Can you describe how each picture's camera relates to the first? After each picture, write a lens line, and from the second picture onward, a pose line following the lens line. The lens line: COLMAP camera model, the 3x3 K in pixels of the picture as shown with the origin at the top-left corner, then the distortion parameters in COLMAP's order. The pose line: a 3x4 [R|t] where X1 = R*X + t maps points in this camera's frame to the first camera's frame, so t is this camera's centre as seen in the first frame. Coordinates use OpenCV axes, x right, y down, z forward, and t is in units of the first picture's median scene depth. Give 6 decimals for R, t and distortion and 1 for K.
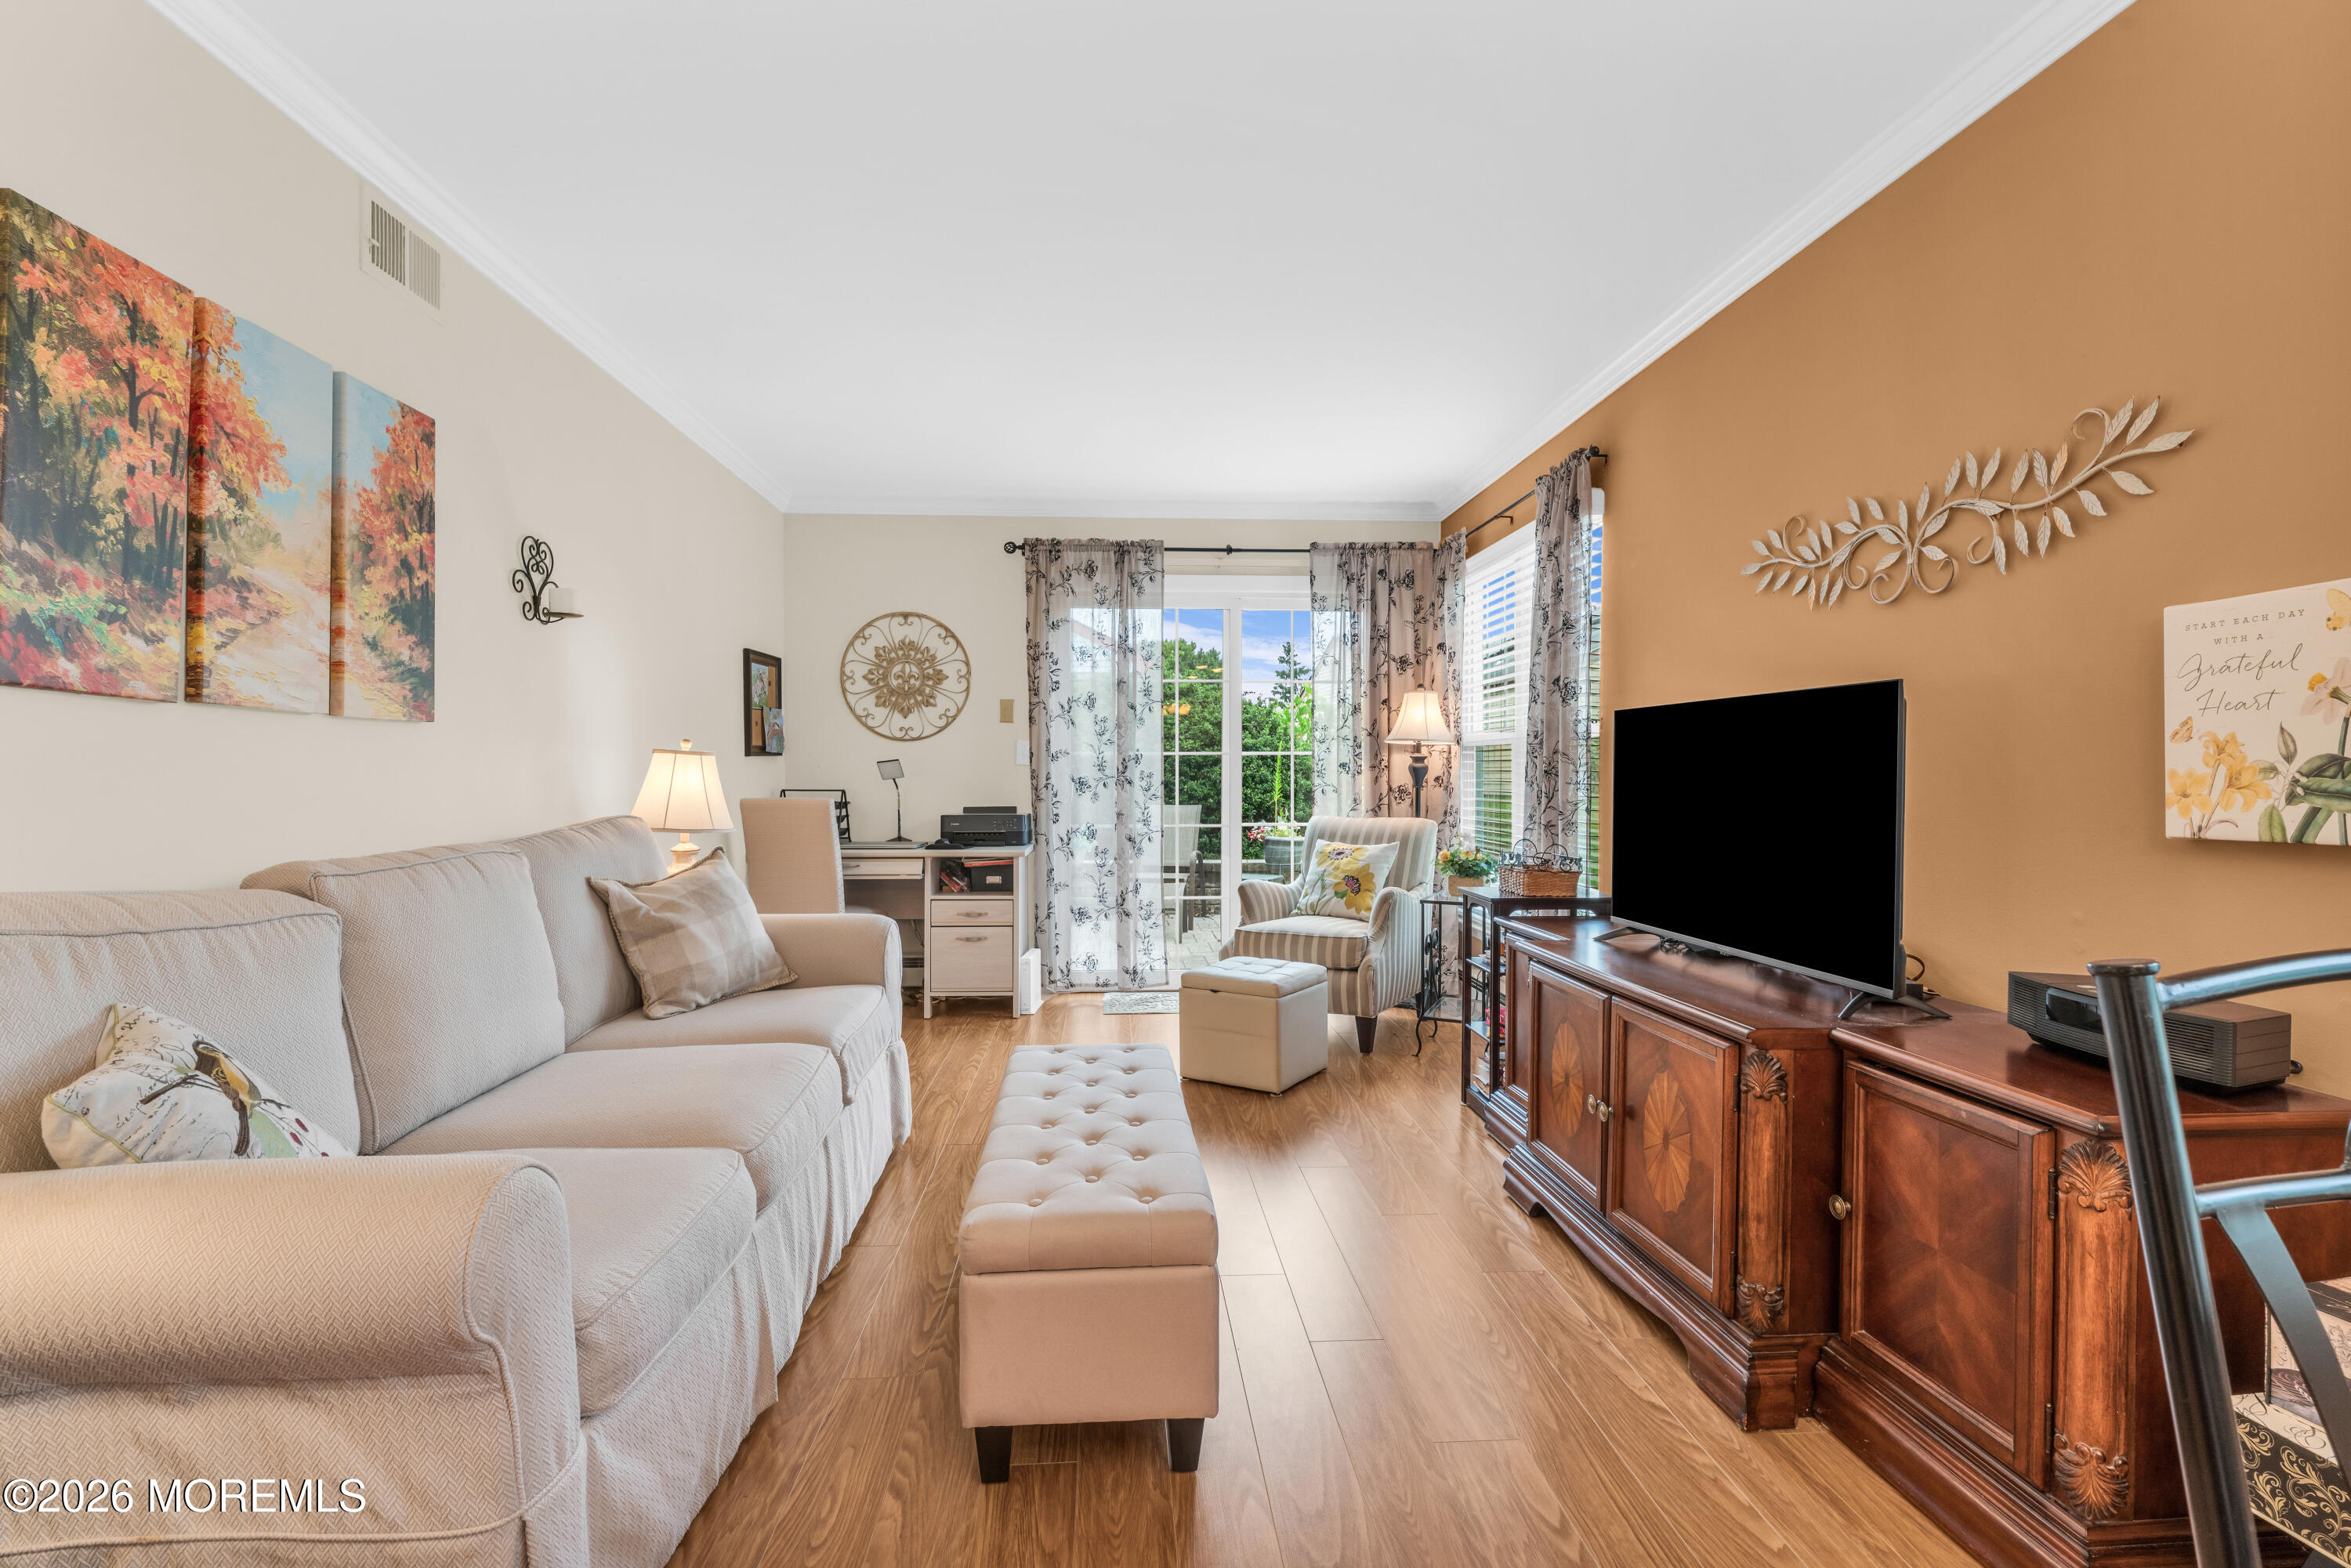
lens RADIAL K [[1091.4, 0, 1168.5], [0, 1091.4, 787.1], [0, 0, 1]] dist [-0.002051, 0.000674]
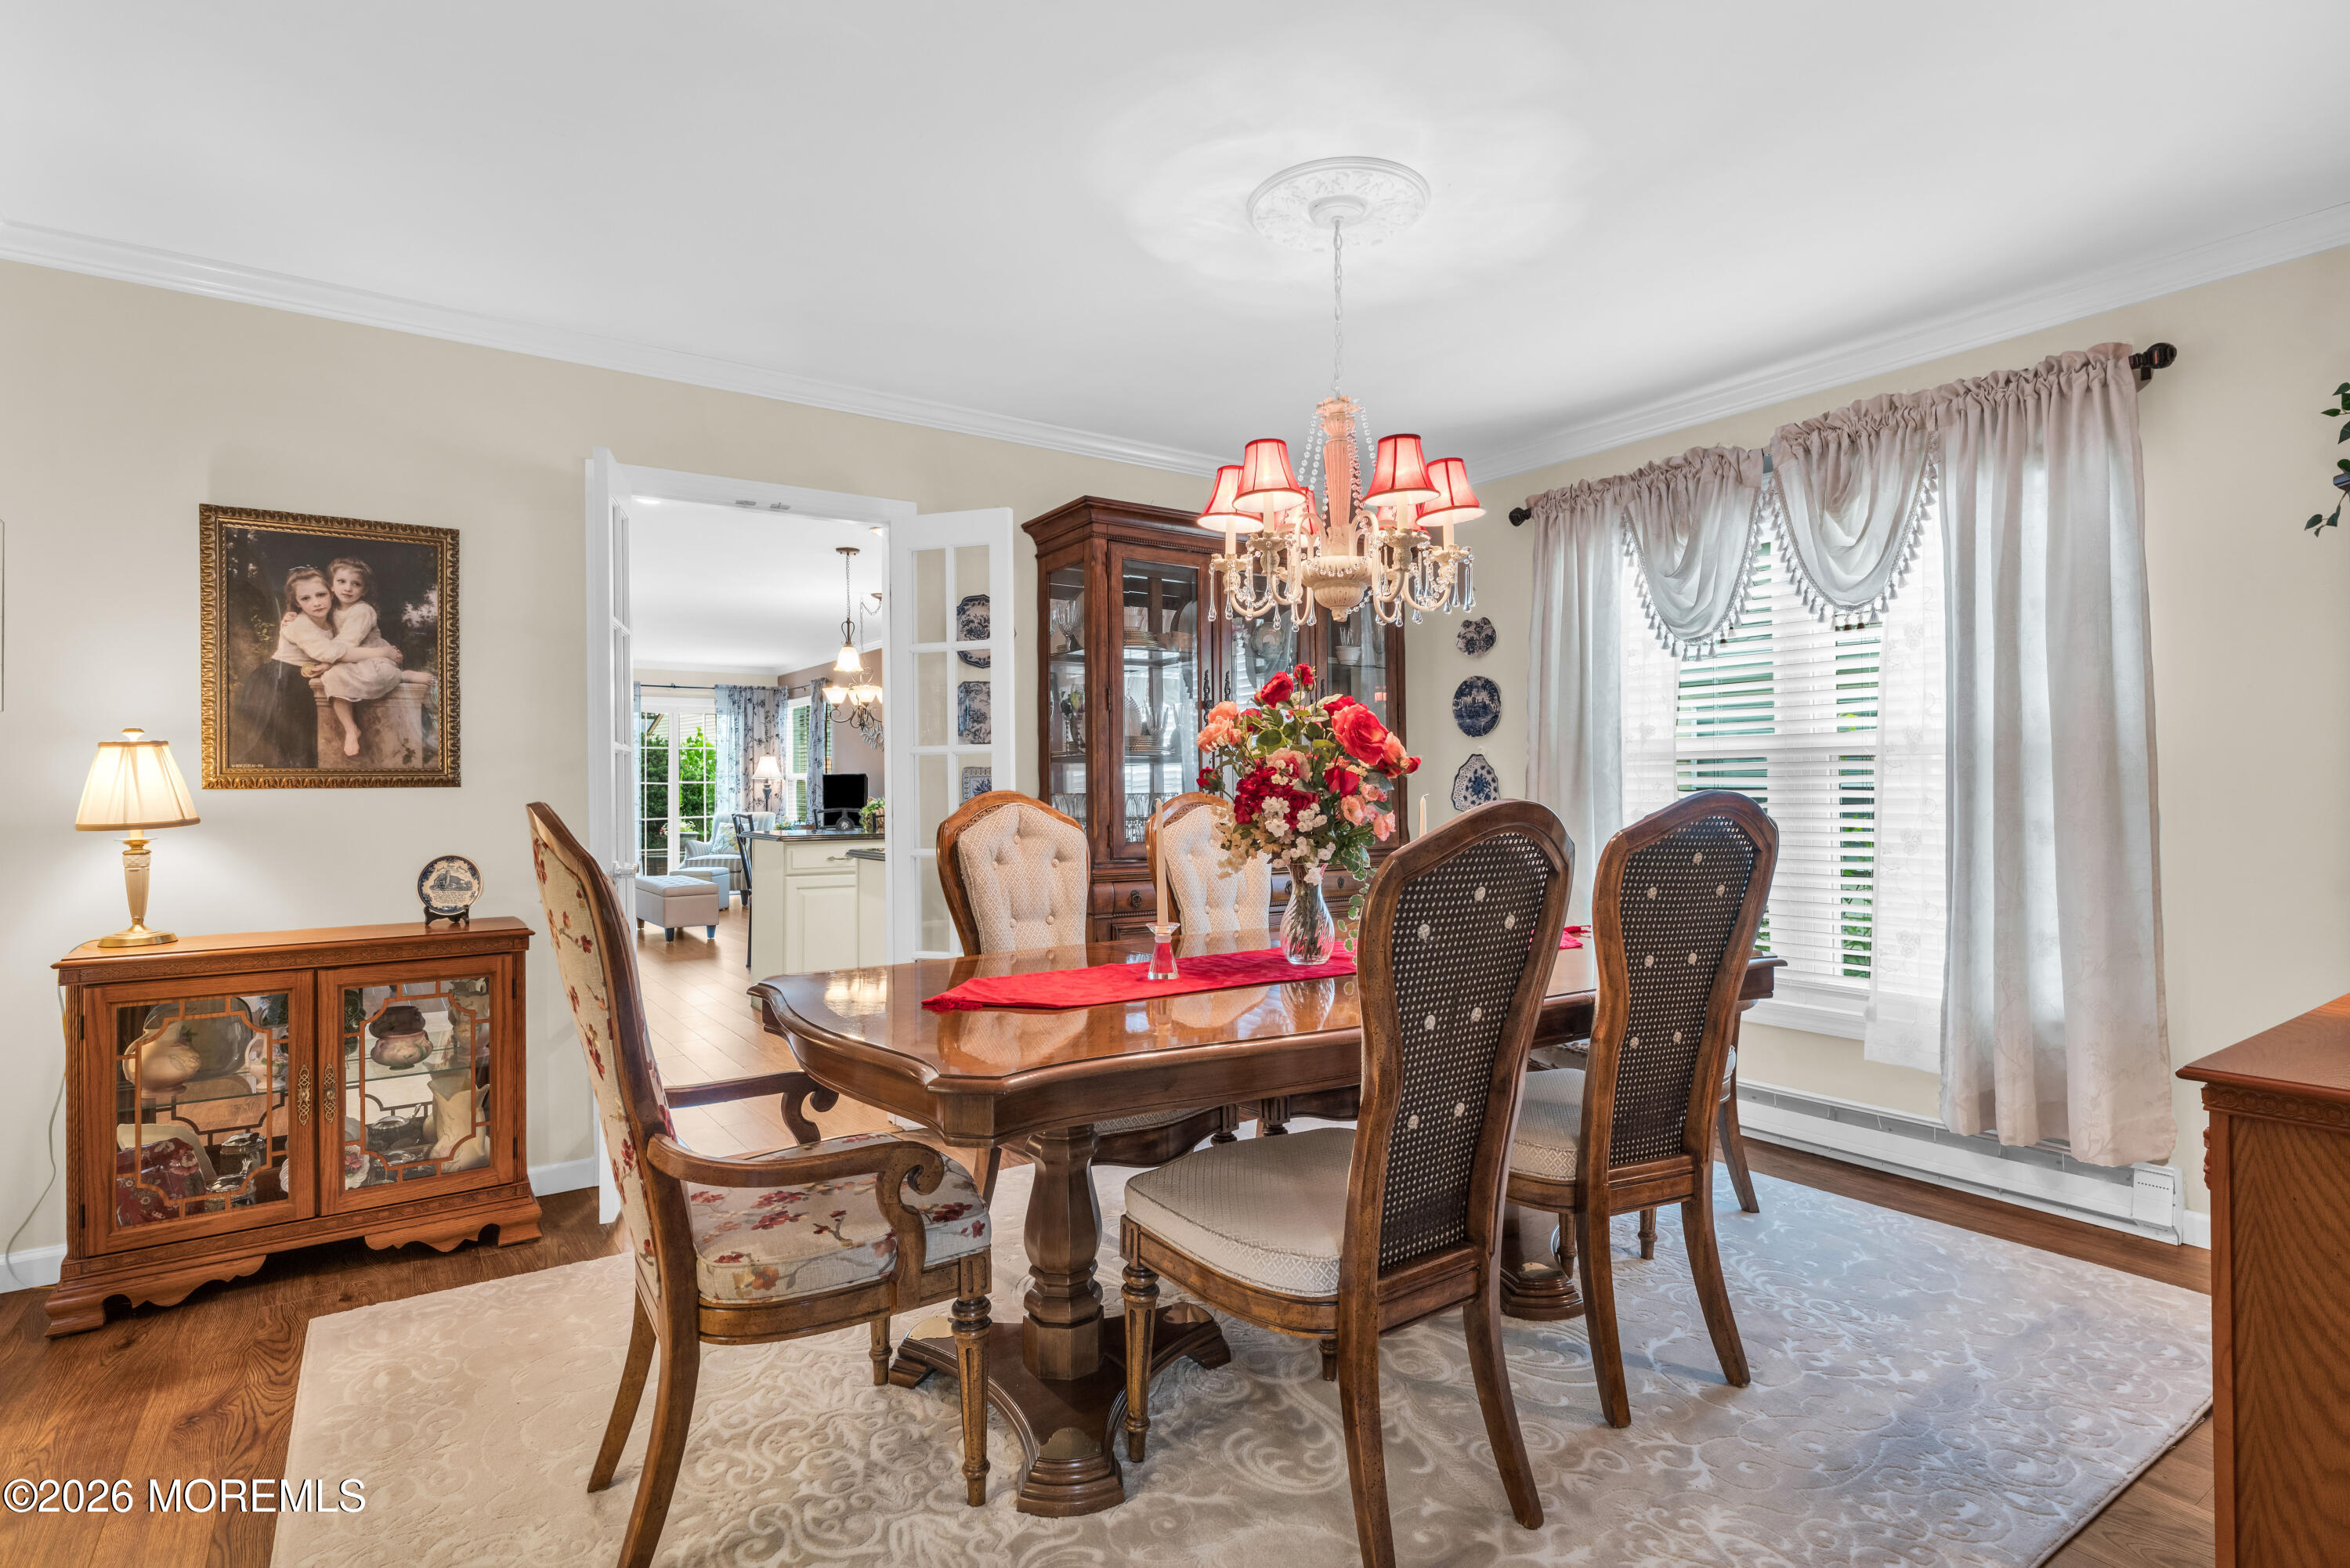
lens RADIAL K [[1180.0, 0, 1167.1], [0, 1180.0, 783.8], [0, 0, 1]] dist [-0.003137, -0.000085]
pose [[0.859125, -0.001940, 0.511762, -0.294180], [0.010266, 0.999857, -0.013443, 0.010630], [-0.511663, 0.016803, 0.859022, -1.448086]]
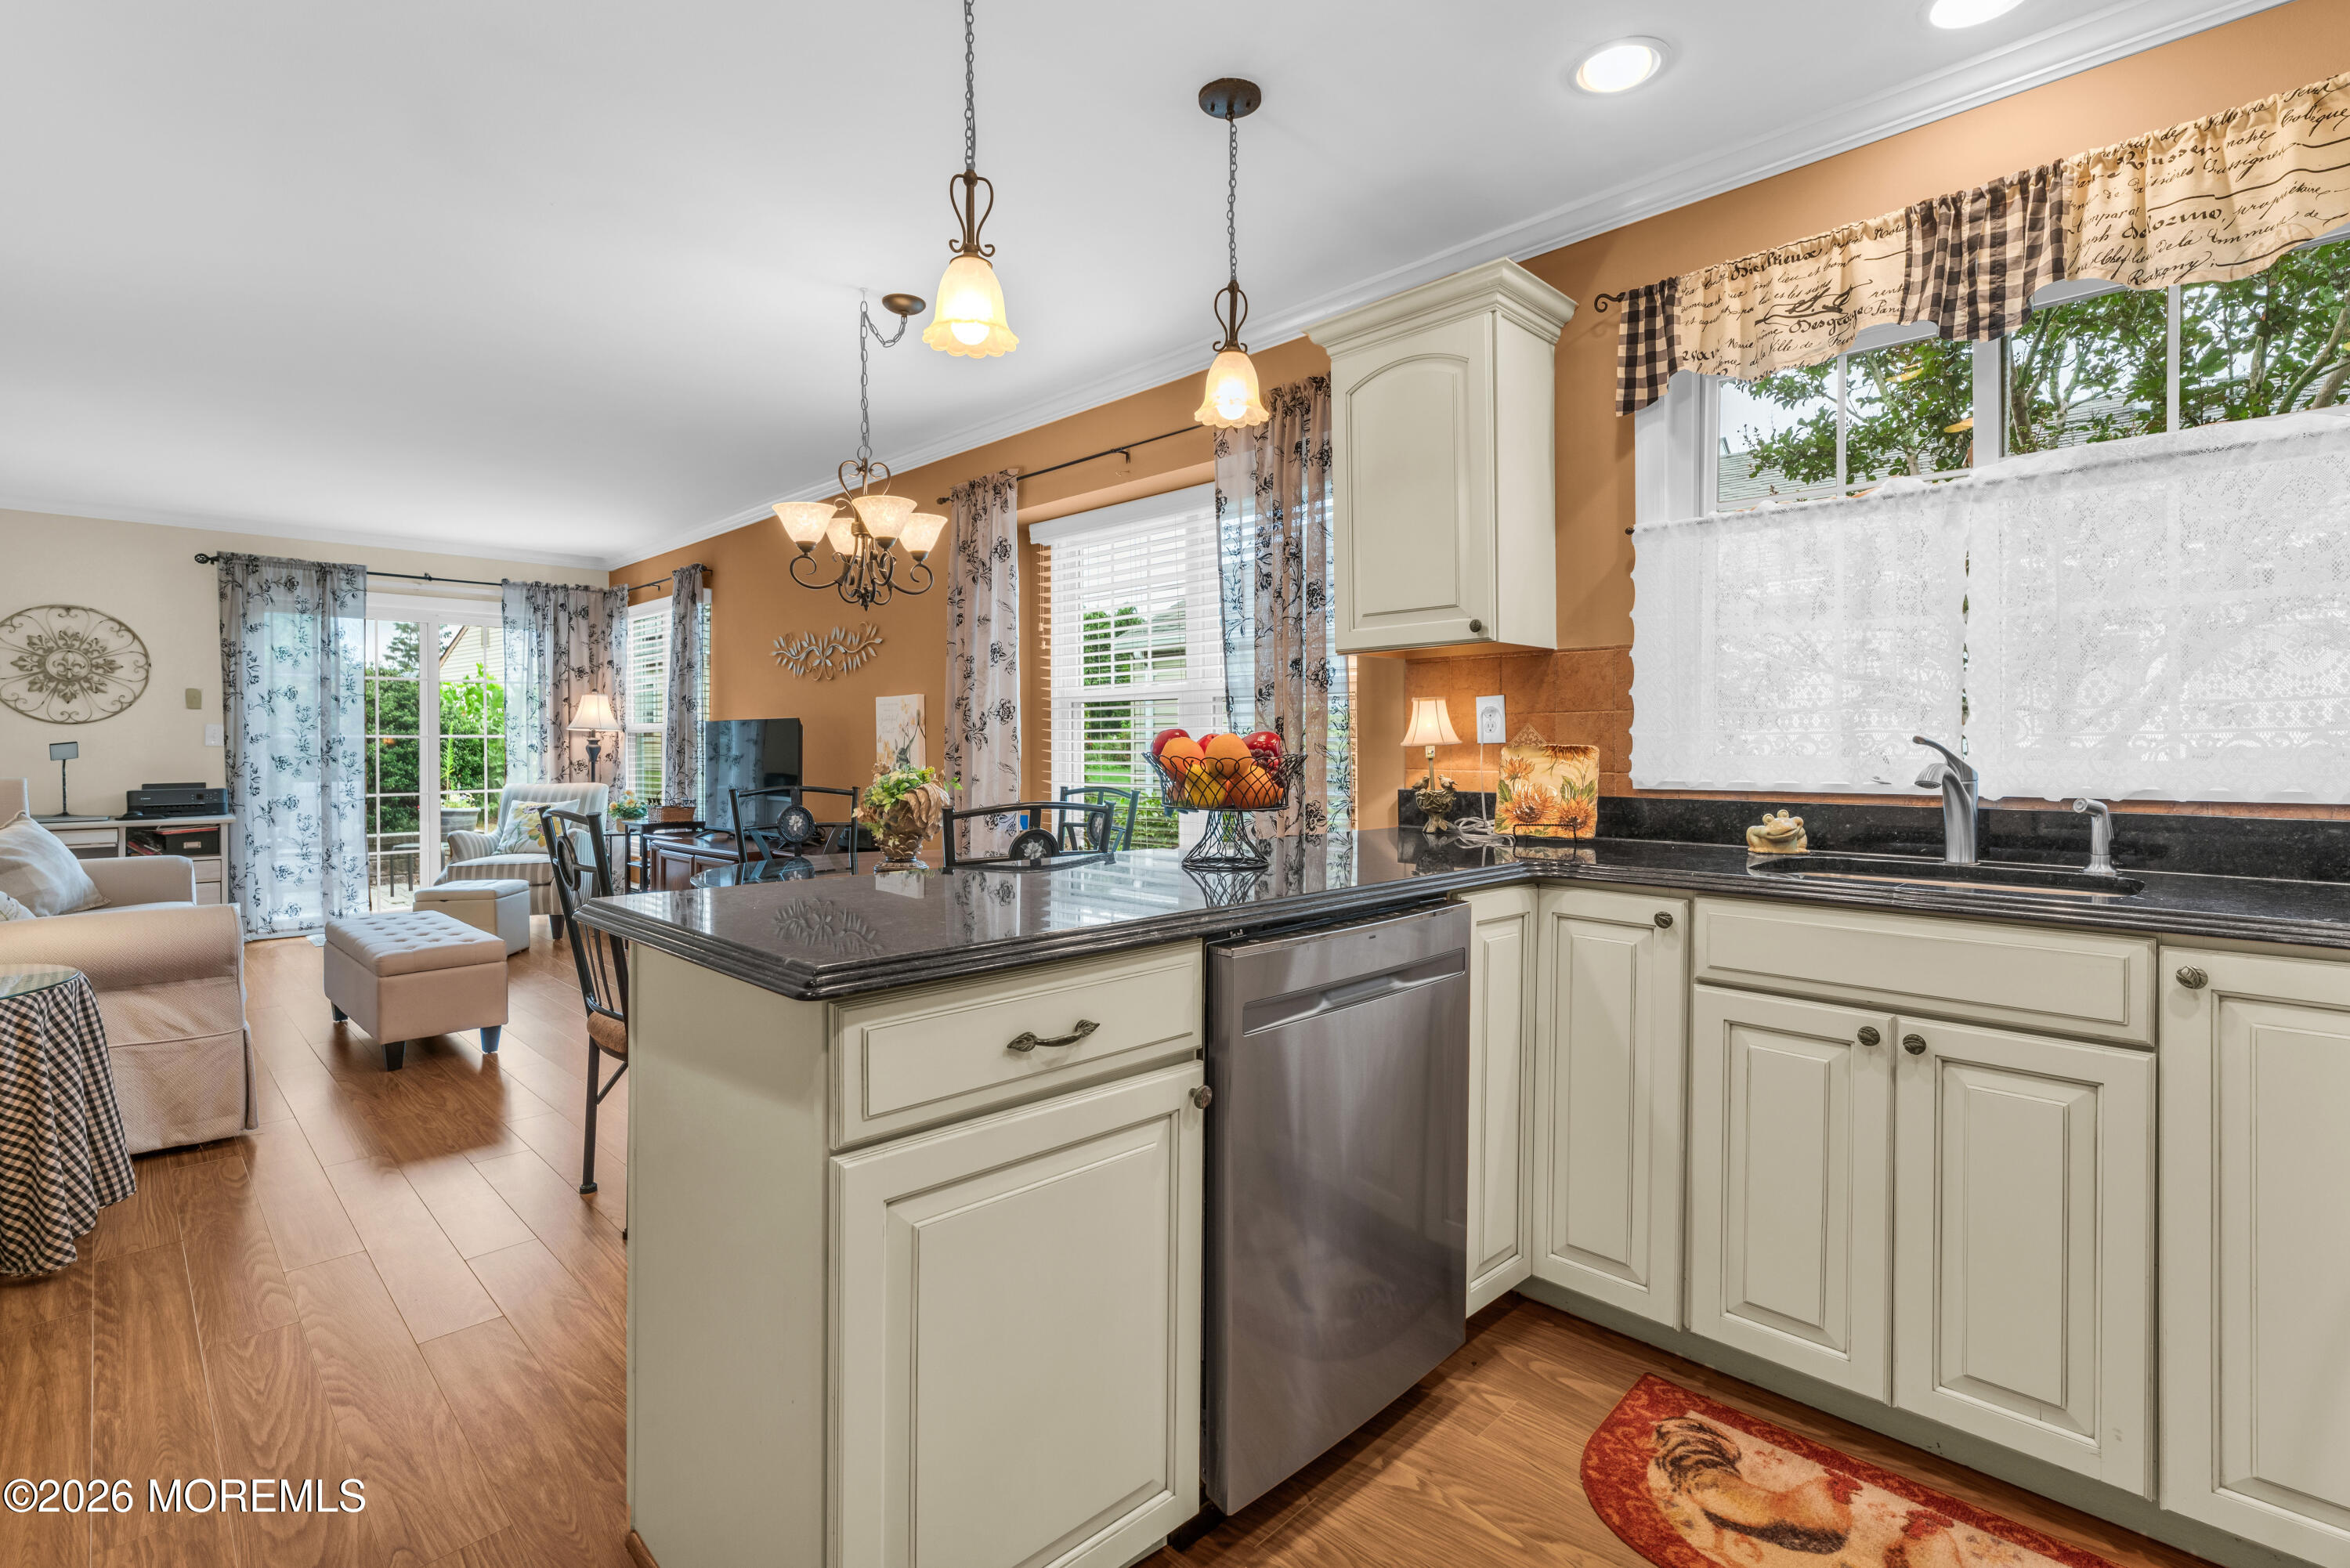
lens RADIAL K [[1090.9, 0, 1181.8], [0, 1090.9, 753.4], [0, 0, 1]] dist [-0.002051, 0.000674]
pose [[0.749347, -0.006797, 0.662143, -0.132202], [0.010730, 0.999941, -0.001878, 0.000554], [-0.662091, 0.008512, 0.749375, -0.550995]]
